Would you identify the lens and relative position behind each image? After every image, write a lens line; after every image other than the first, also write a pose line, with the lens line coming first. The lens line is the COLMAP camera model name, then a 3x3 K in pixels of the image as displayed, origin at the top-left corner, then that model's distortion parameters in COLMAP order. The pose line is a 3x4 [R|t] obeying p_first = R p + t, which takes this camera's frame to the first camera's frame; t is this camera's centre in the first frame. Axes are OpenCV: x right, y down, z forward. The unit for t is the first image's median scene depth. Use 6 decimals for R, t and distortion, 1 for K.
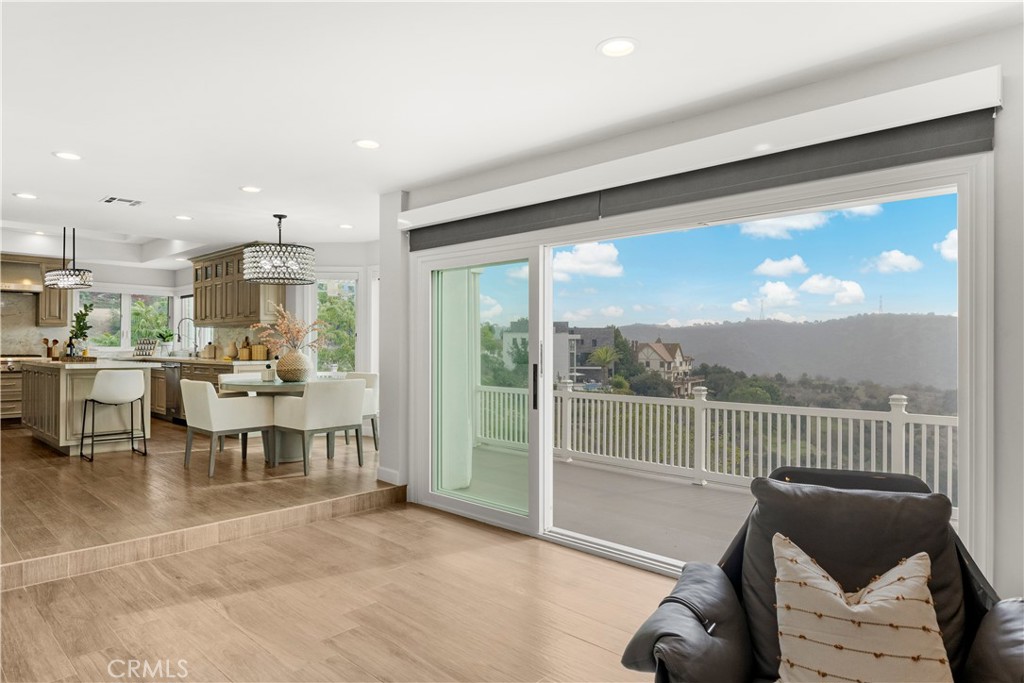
lens RADIAL K [[614.8, 0, 510.4], [0, 614.8, 344.9], [0, 0, 1]] dist [0.006358, -0.000739]
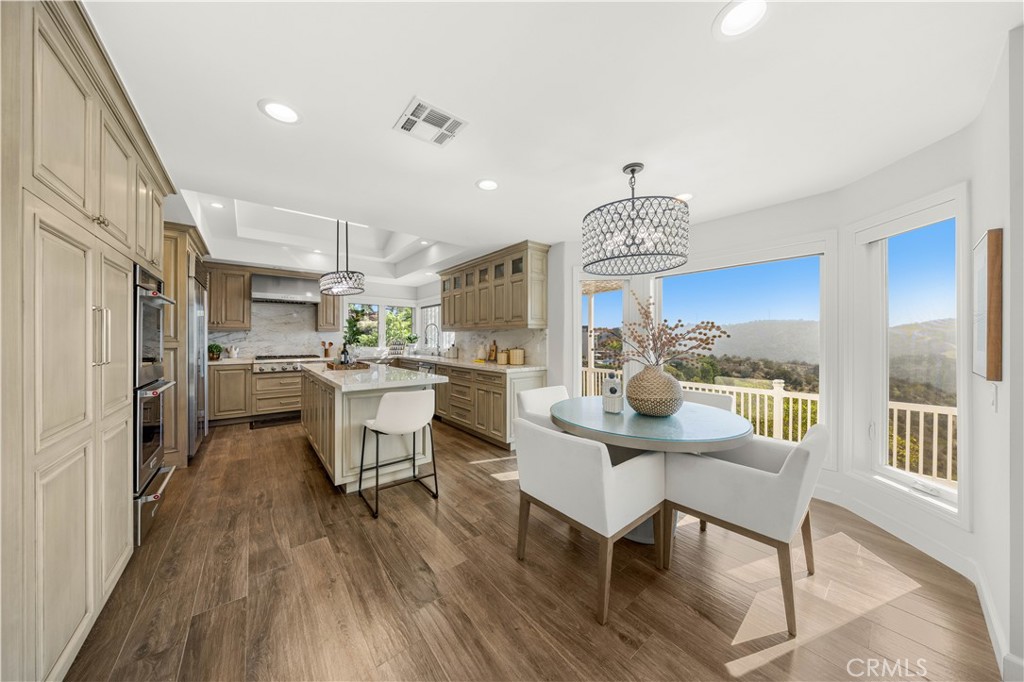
lens RADIAL K [[317.4, 0, 514.2], [0, 317.4, 340.3], [0, 0, 1]] dist [-0.000532, -0.000071]
pose [[0.993432, -0.002085, -0.114404, -0.415133], [0.002854, 0.999974, 0.006561, -0.021296], [0.114387, -0.006844, 0.993413, 0.567585]]
